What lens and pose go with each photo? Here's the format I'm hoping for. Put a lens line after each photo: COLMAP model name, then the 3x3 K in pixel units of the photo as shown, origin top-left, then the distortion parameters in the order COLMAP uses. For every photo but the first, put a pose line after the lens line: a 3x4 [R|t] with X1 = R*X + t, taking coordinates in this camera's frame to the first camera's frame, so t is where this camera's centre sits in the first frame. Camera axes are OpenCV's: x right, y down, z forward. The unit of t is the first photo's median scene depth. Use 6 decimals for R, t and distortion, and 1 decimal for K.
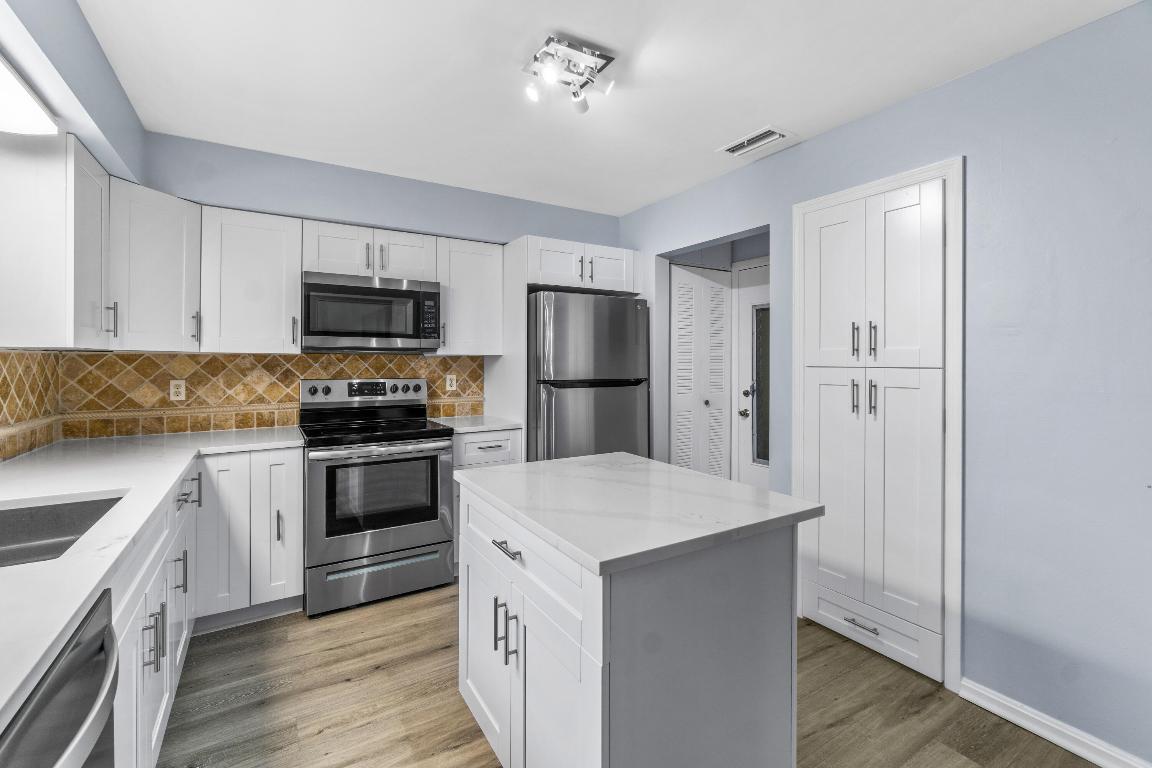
lens RADIAL K [[497.9, 0, 575.3], [0, 497.9, 362.8], [0, 0, 1]] dist [-0.006973, 0.002601]
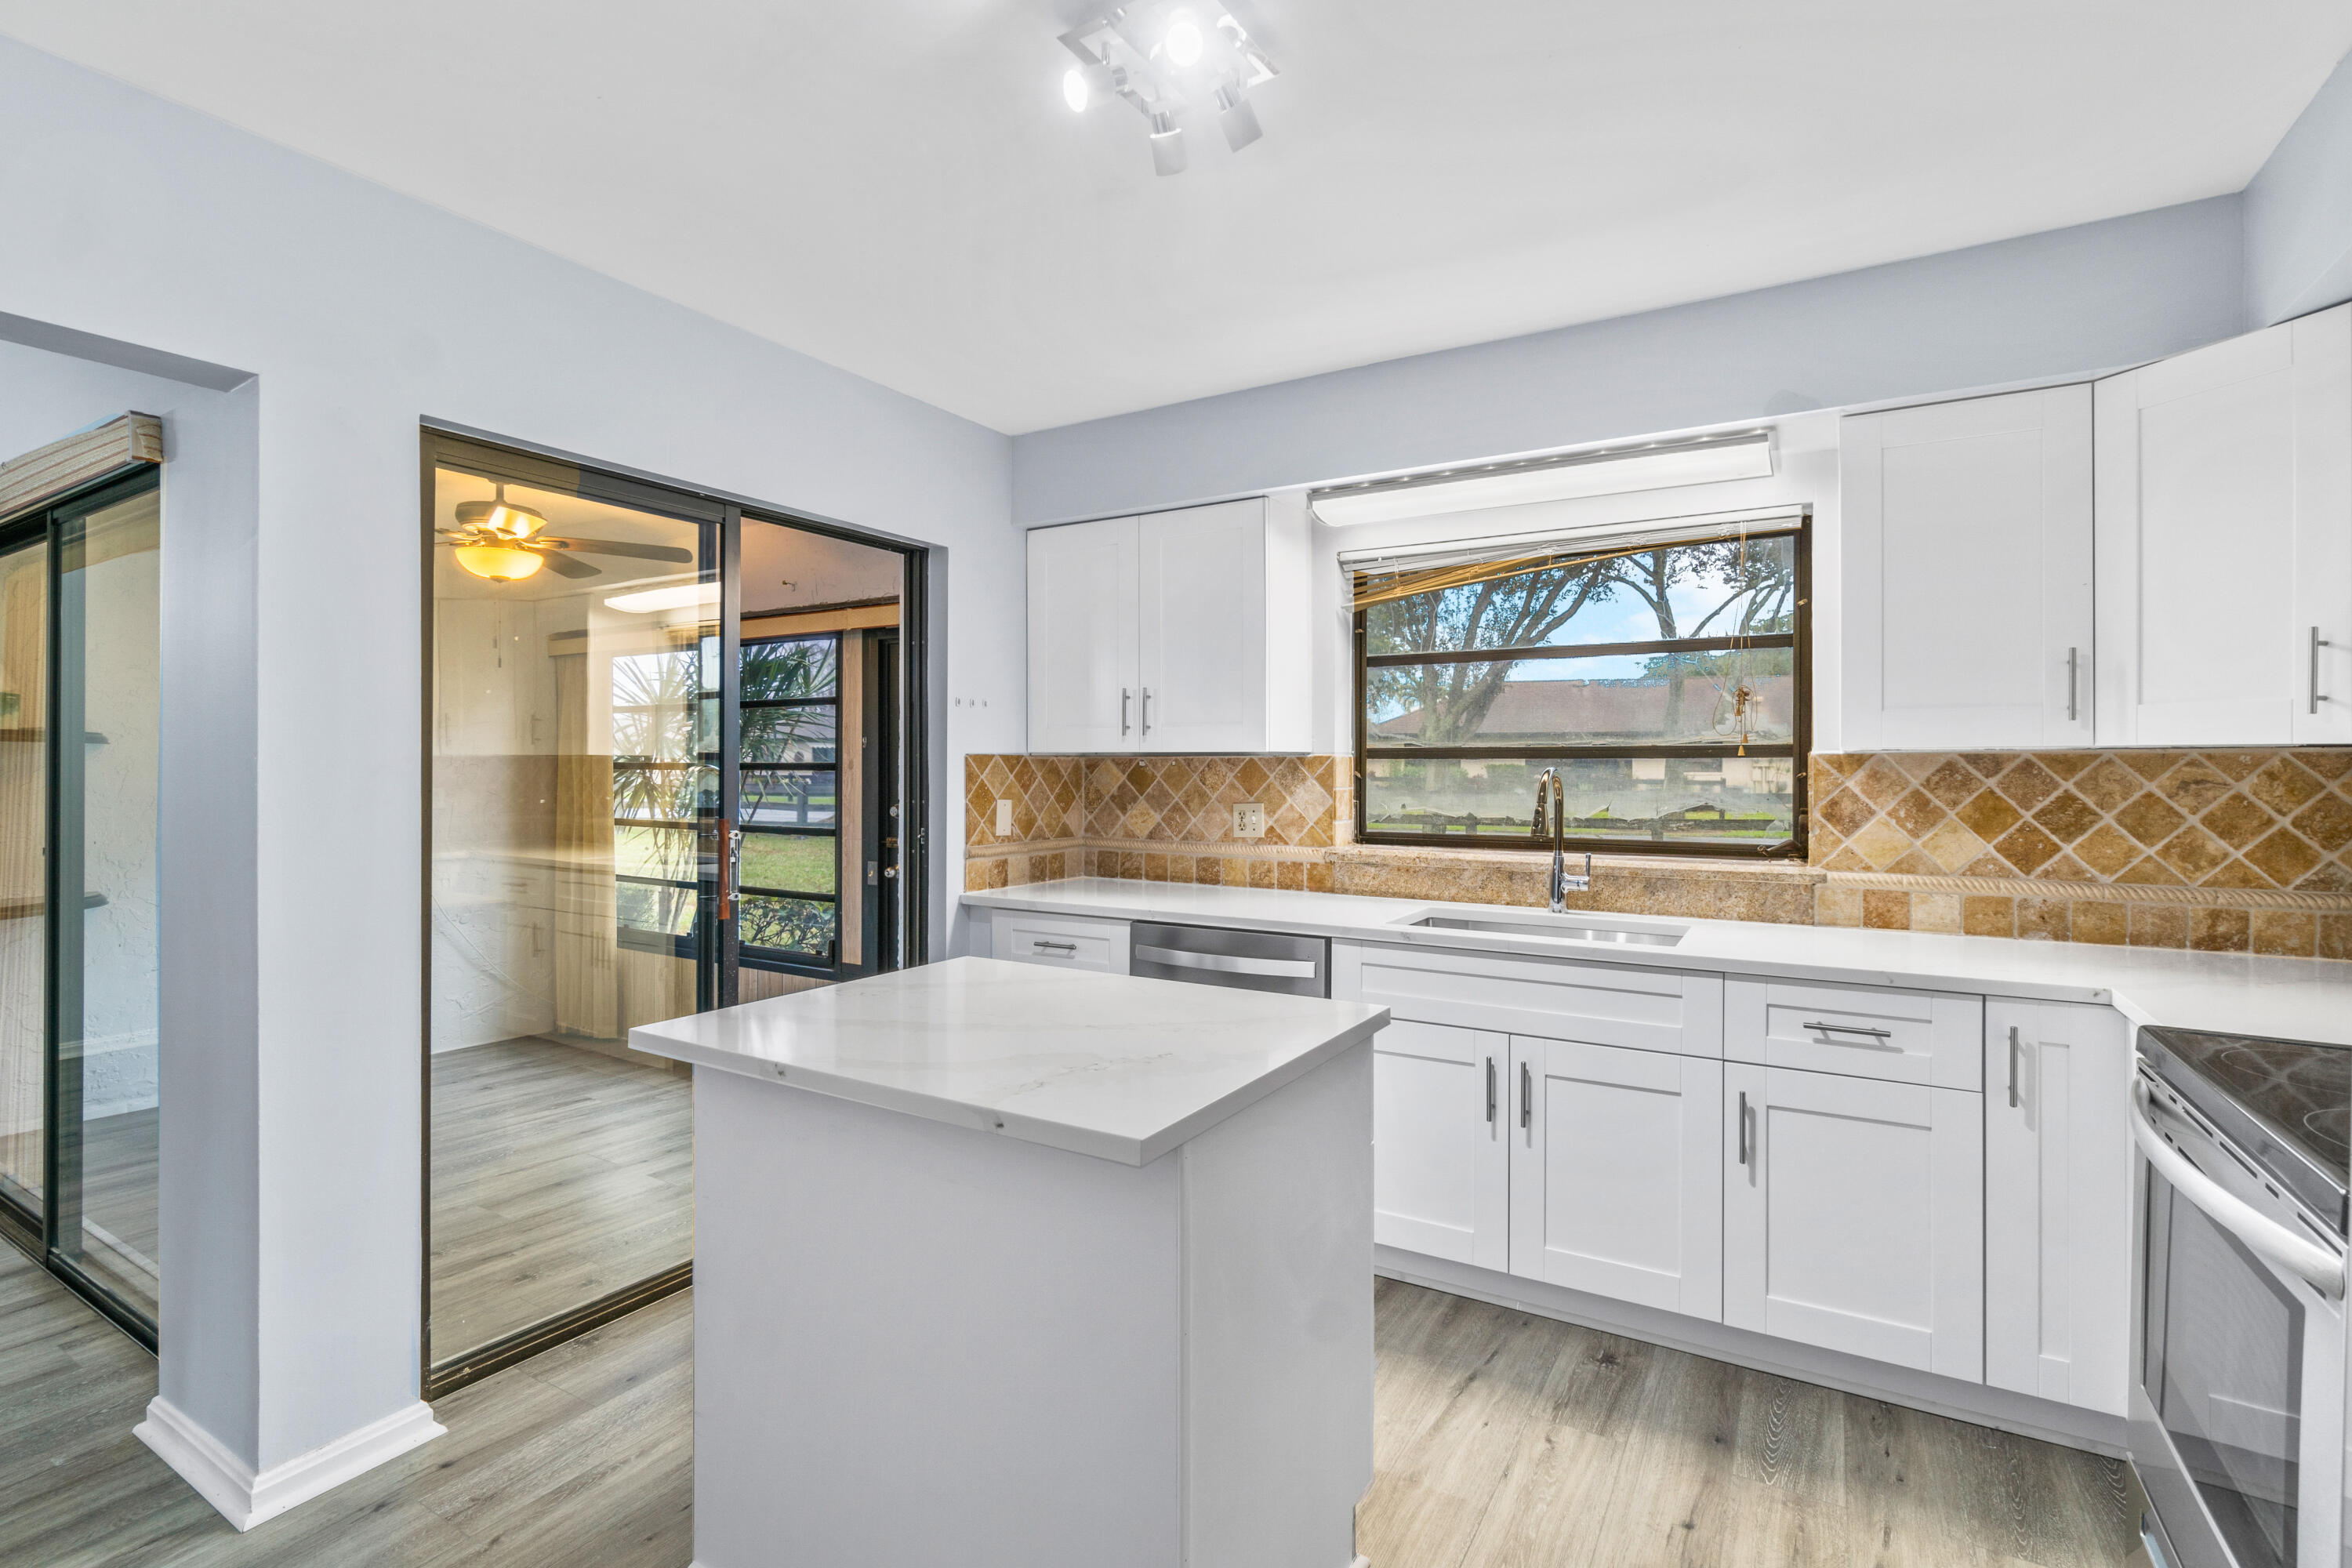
lens RADIAL K [[1096.1, 0, 1161.0], [0, 1096.1, 766.6], [0, 0, 1]] dist [-0.002552, 0.001020]
pose [[-0.892733, -0.004962, -0.450558, 0.250152], [-0.004796, 0.999987, -0.001510, 0.000556], [0.450560, 0.000813, -0.892746, 1.125267]]
